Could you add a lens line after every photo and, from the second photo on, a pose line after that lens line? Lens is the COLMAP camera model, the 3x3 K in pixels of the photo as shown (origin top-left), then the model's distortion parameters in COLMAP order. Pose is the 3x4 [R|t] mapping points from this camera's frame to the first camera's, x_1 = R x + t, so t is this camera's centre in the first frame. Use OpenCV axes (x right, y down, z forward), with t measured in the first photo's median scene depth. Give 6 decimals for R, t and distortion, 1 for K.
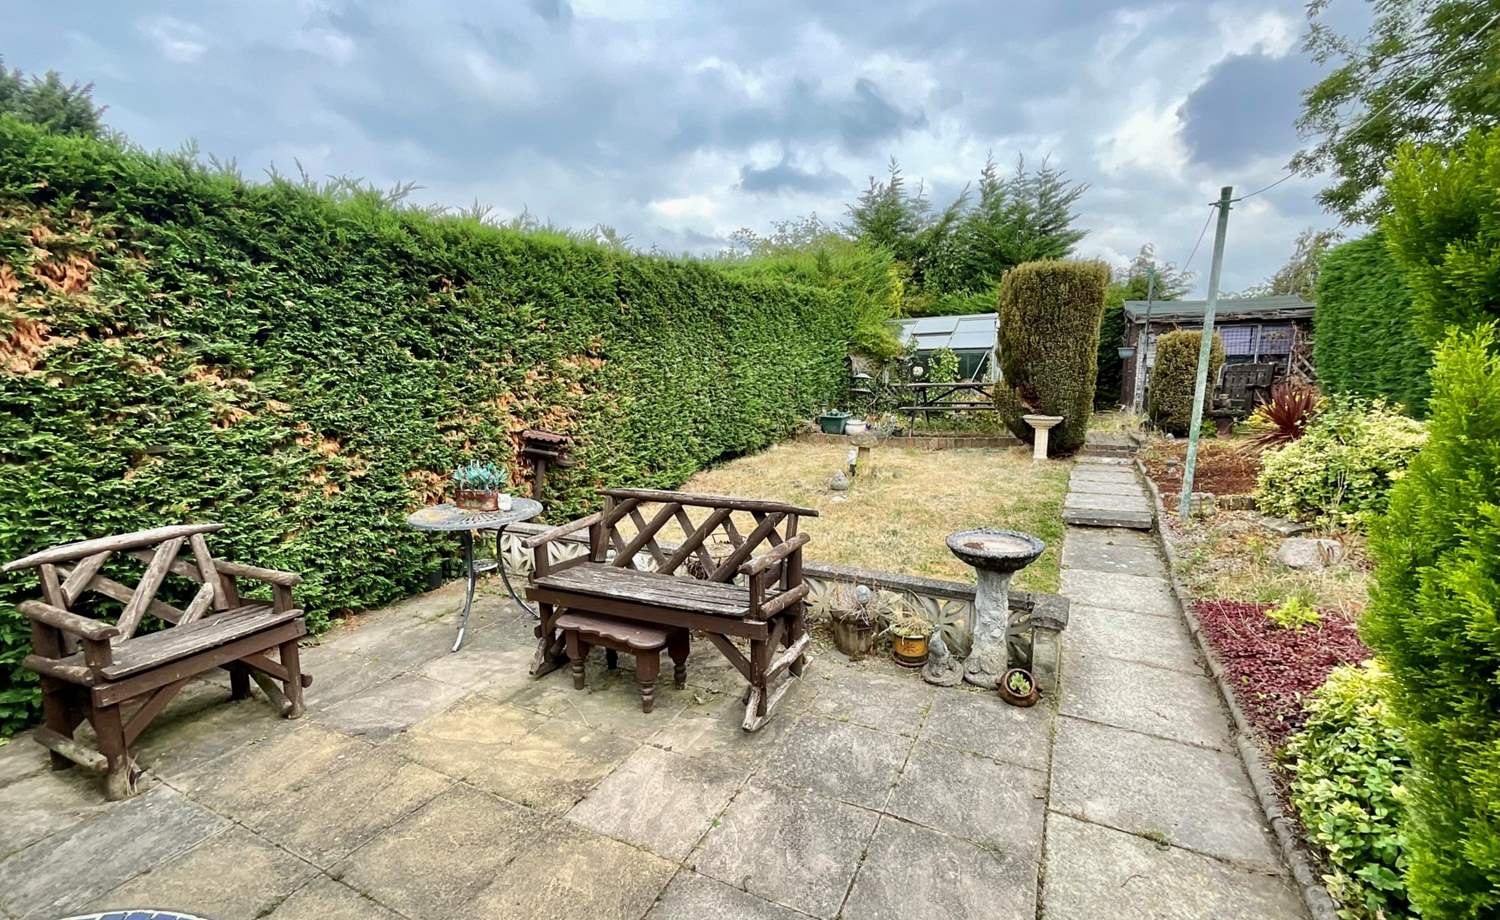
lens RADIAL K [[648.0, 0, 746.6], [0, 648.0, 459.7], [0, 0, 1]] dist [0.001284, 0.000412]
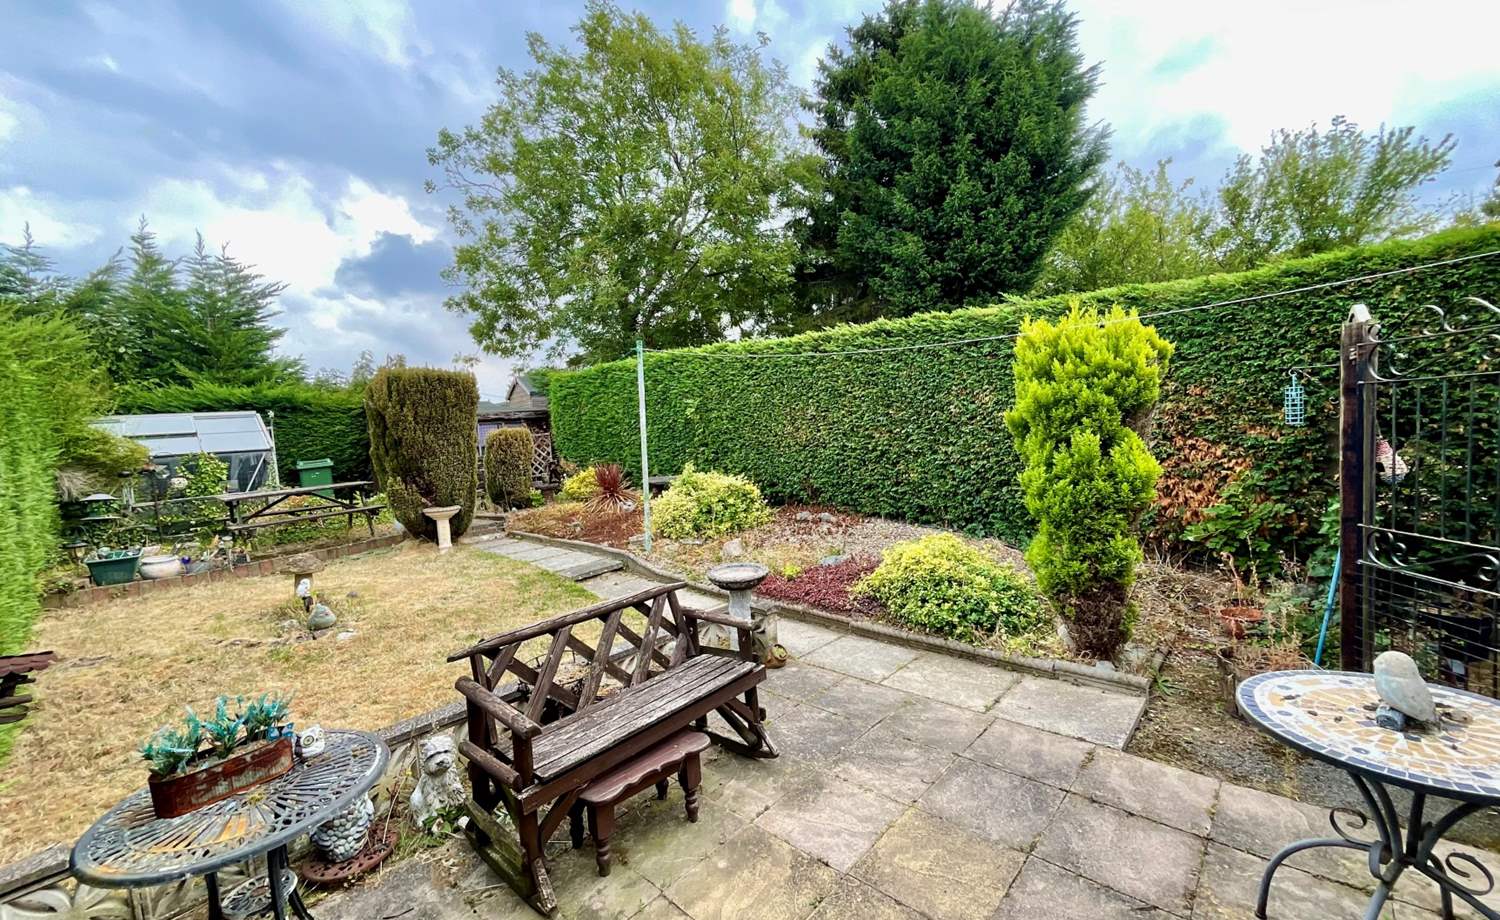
lens RADIAL K [[600.1, 0, 773.3], [0, 600.1, 457.2], [0, 0, 1]] dist [-0.002083, -0.000186]
pose [[0.263781, -0.060297, 0.962696, -0.316822], [0.197964, 0.980183, 0.007150, -0.043097], [-0.944050, 0.188693, 0.270491, 0.178743]]
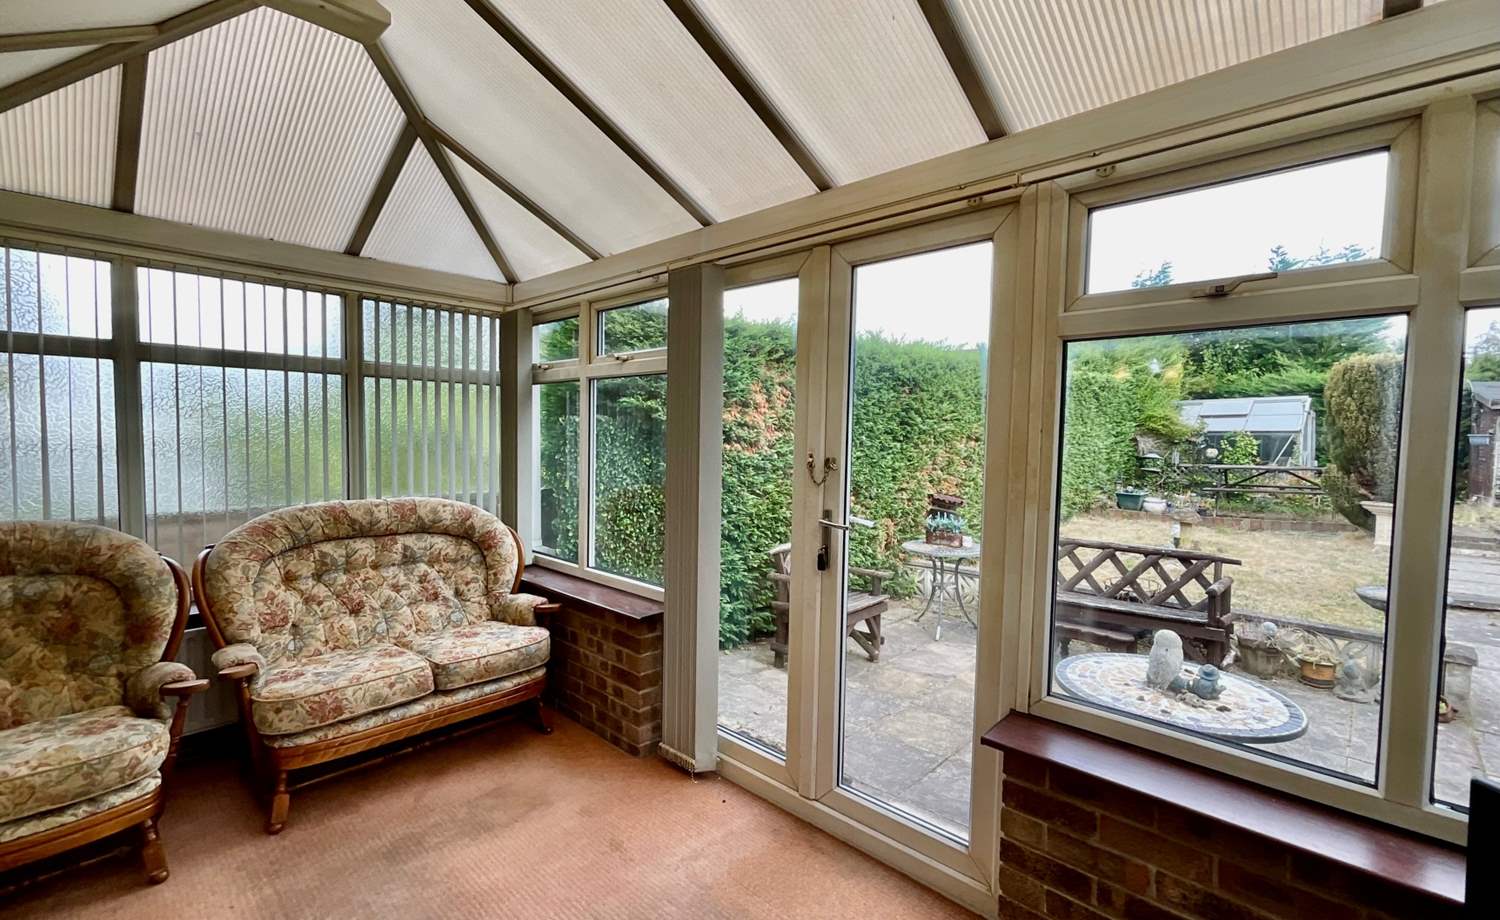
lens RADIAL K [[648.0, 0, 746.6], [0, 648.0, 459.7], [0, 0, 1]] dist [0.001284, 0.000412]
pose [[0.955479, 0.031674, -0.293354, -0.180292], [-0.062244, 0.993485, -0.095466, 0.021823], [0.288419, 0.109475, 0.951225, -0.235778]]
